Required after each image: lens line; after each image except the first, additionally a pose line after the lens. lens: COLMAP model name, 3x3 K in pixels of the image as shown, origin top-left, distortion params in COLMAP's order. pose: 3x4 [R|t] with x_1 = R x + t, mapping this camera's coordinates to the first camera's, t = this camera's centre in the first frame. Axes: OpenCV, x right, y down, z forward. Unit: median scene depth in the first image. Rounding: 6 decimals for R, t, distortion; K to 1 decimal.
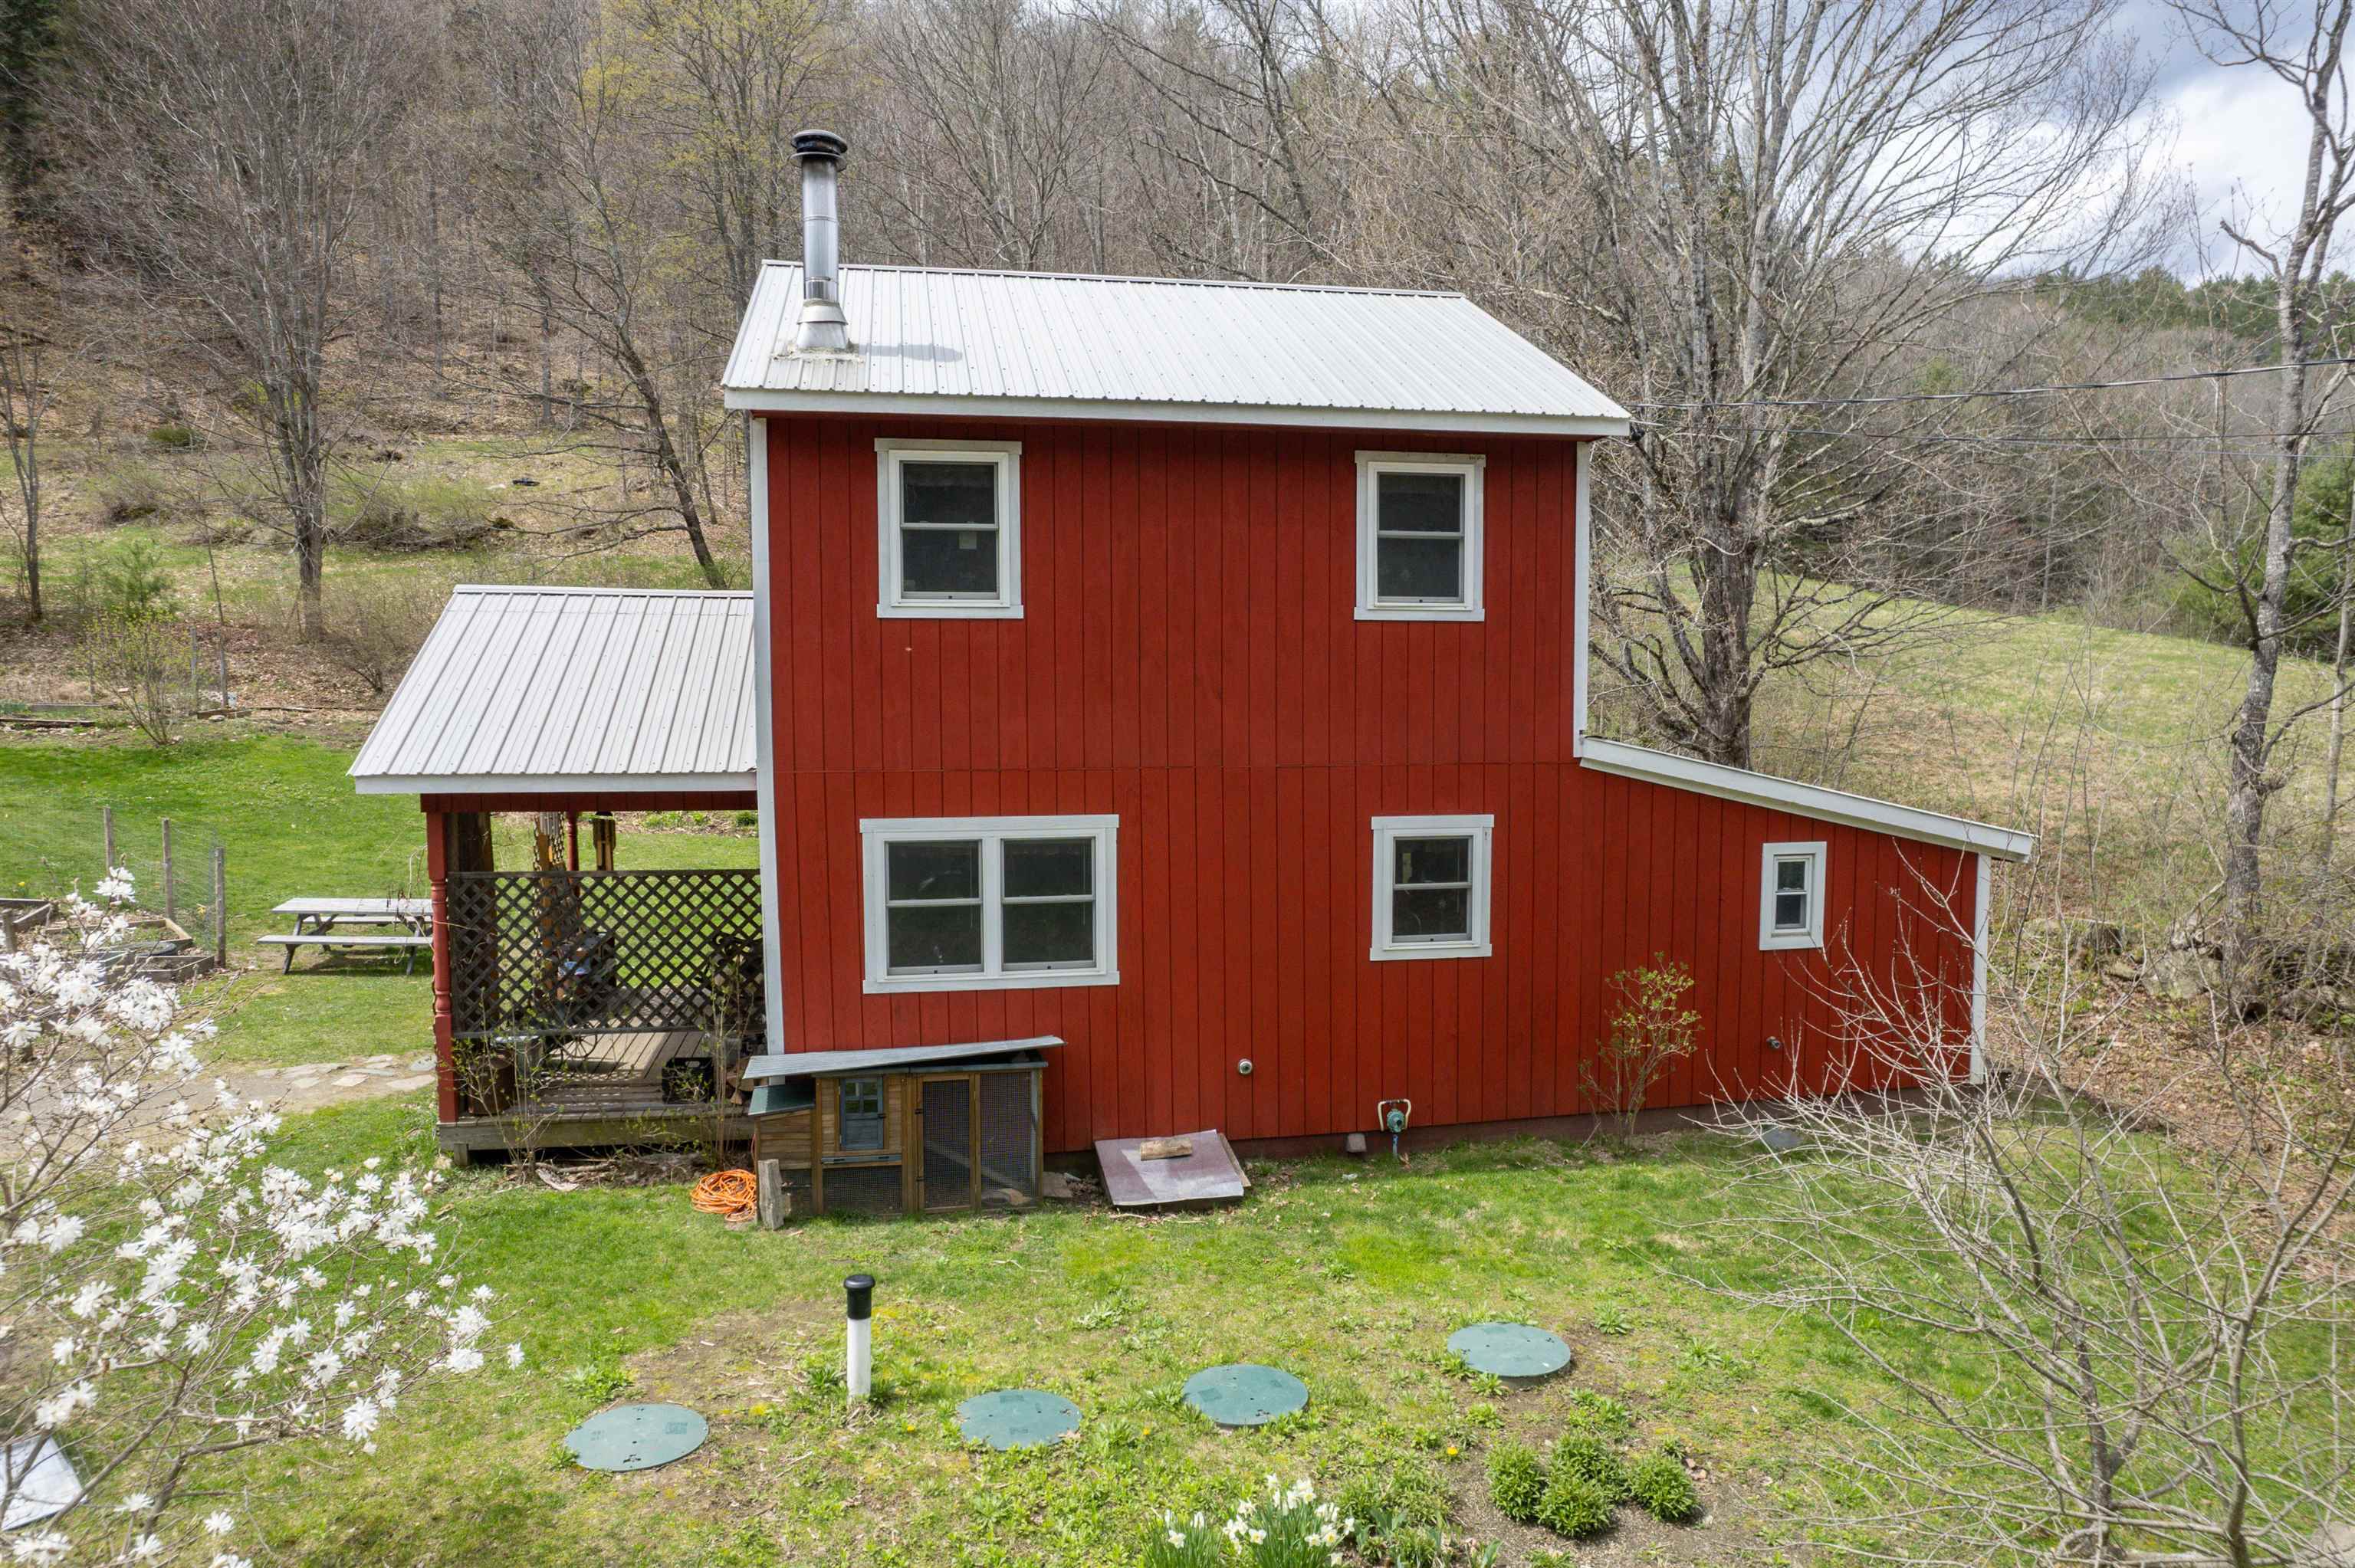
lens RADIAL K [[1514.4, 0, 1177.5], [0, 1514.4, 784.0], [0, 0, 1]] dist [-0.072218, 0.065923]
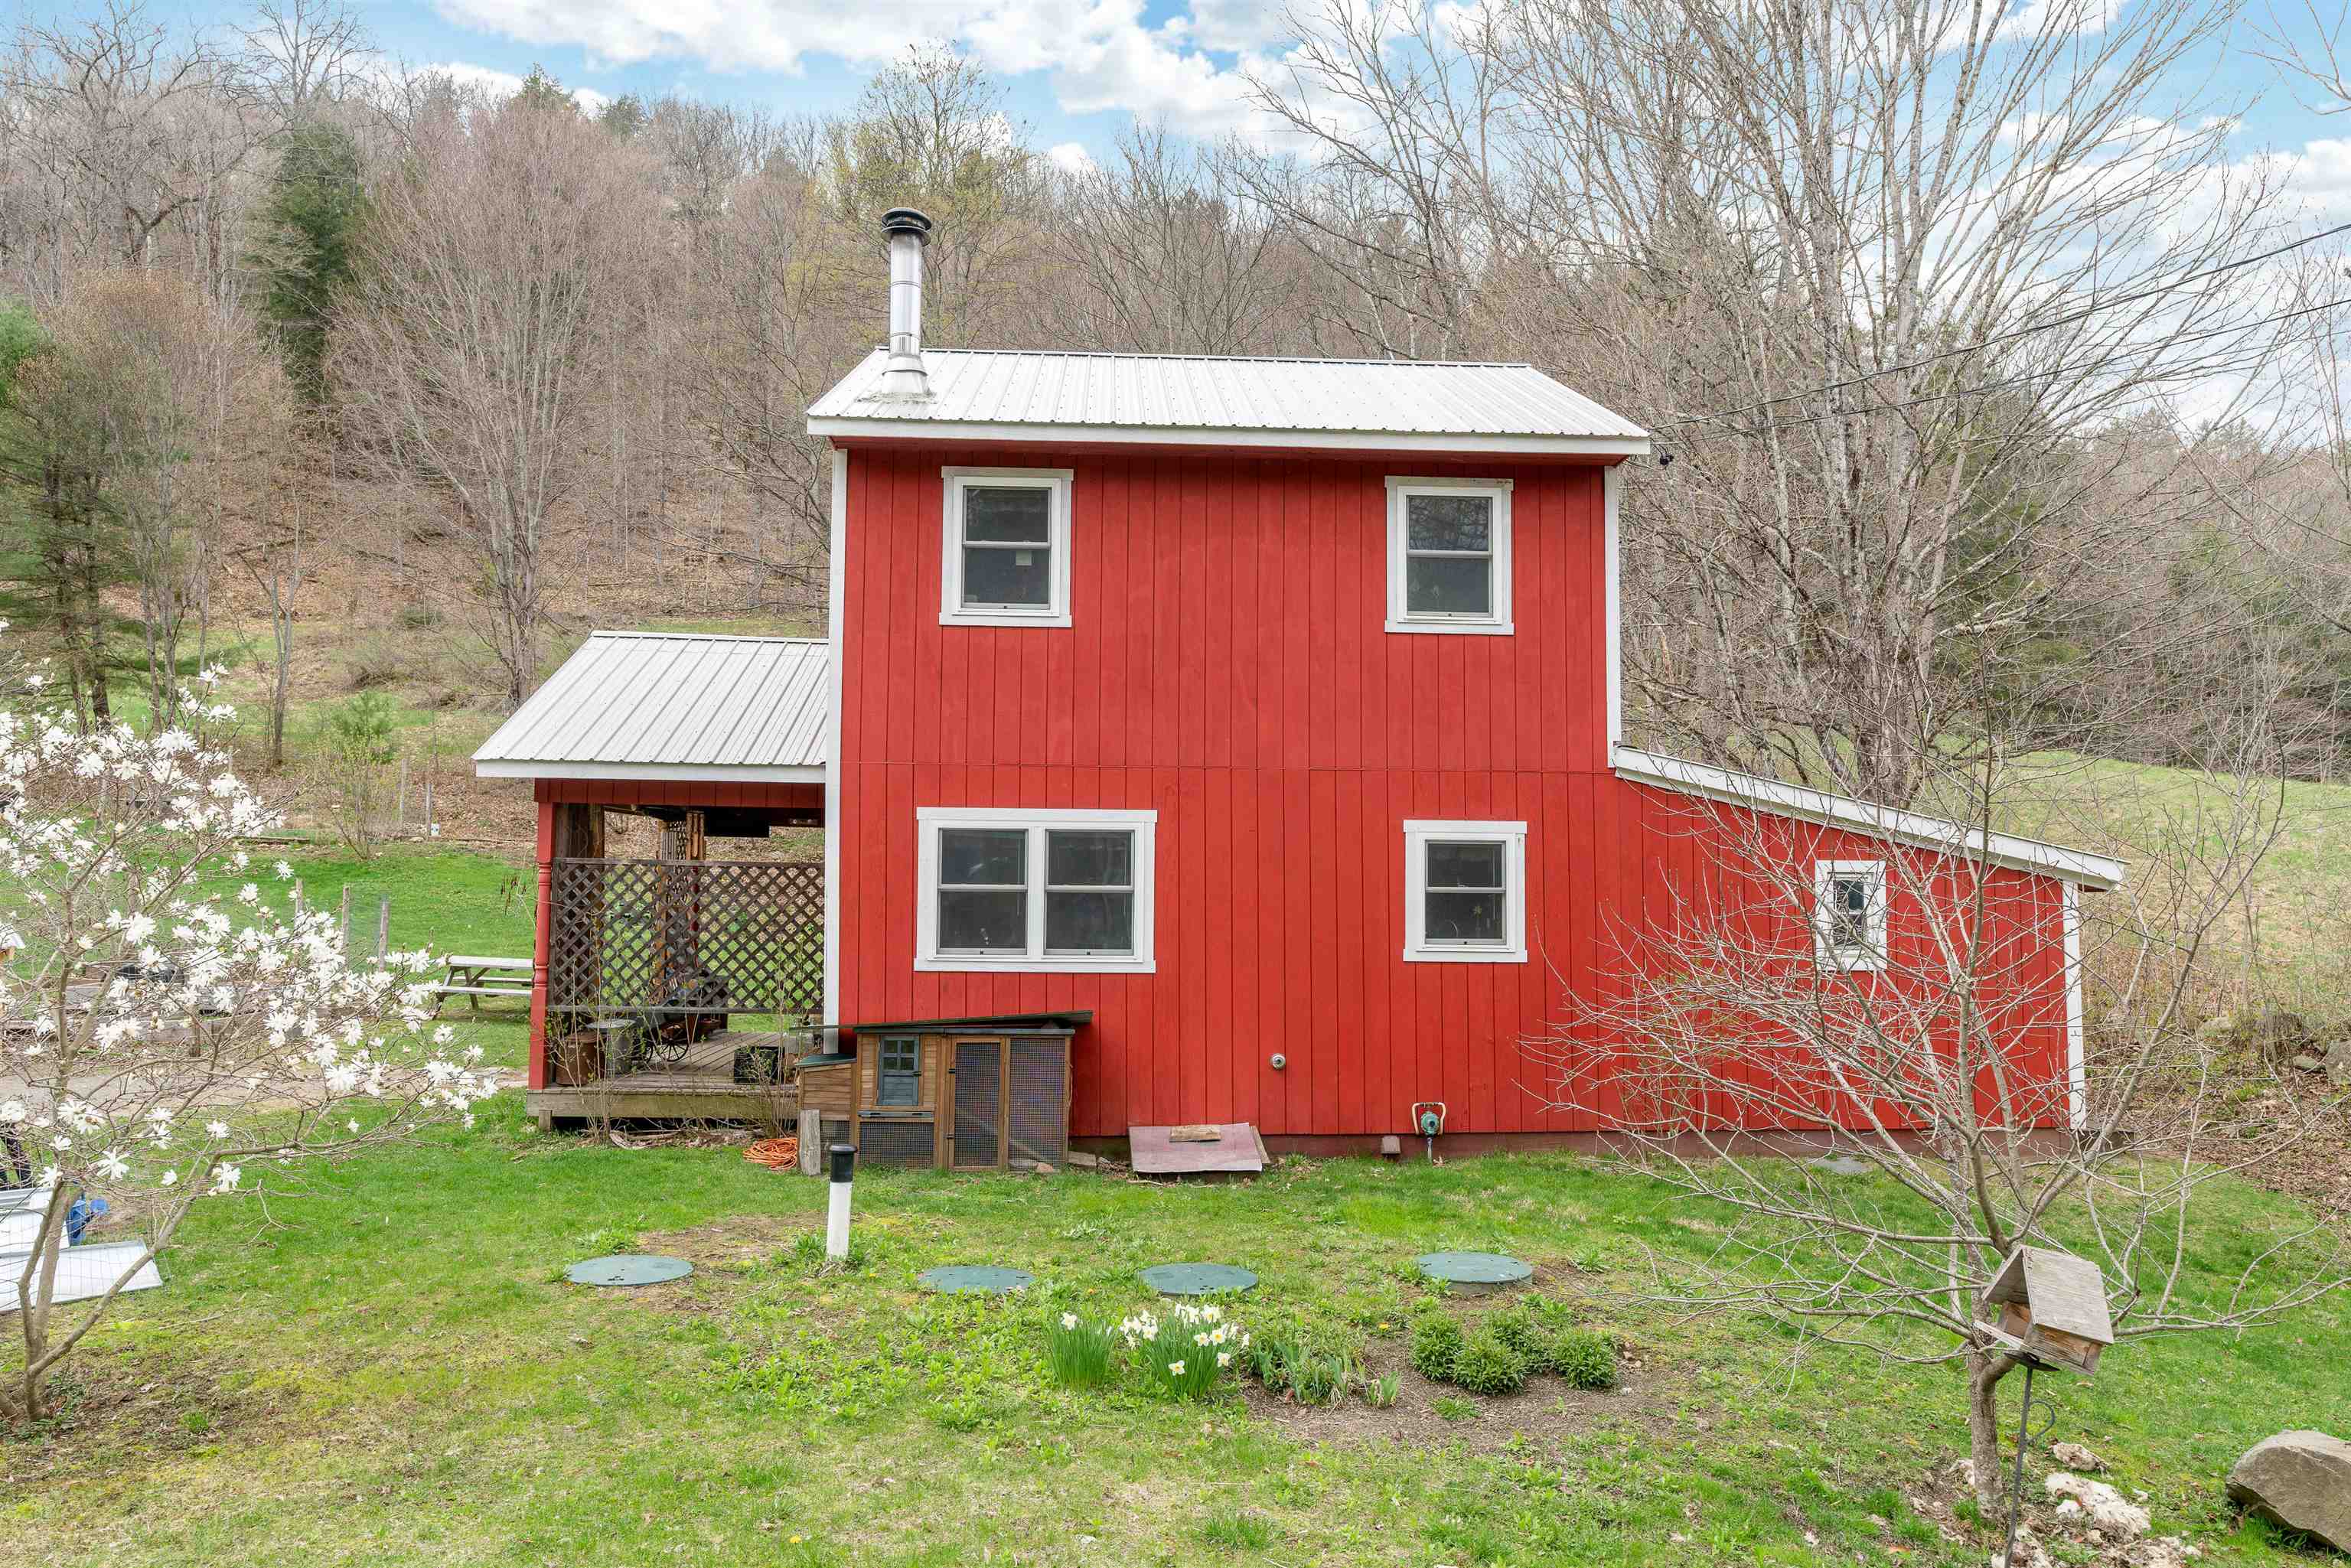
lens RADIAL K [[1557.9, 0, 1175.5], [0, 1557.9, 784.0], [0, 0, 1]] dist [0.000494, 0.000669]
pose [[0.990537, 0.002755, -0.137219, 0.124454], [-0.021269, 0.990801, -0.133643, 0.148510], [0.135588, 0.135297, 0.981484, -0.076299]]
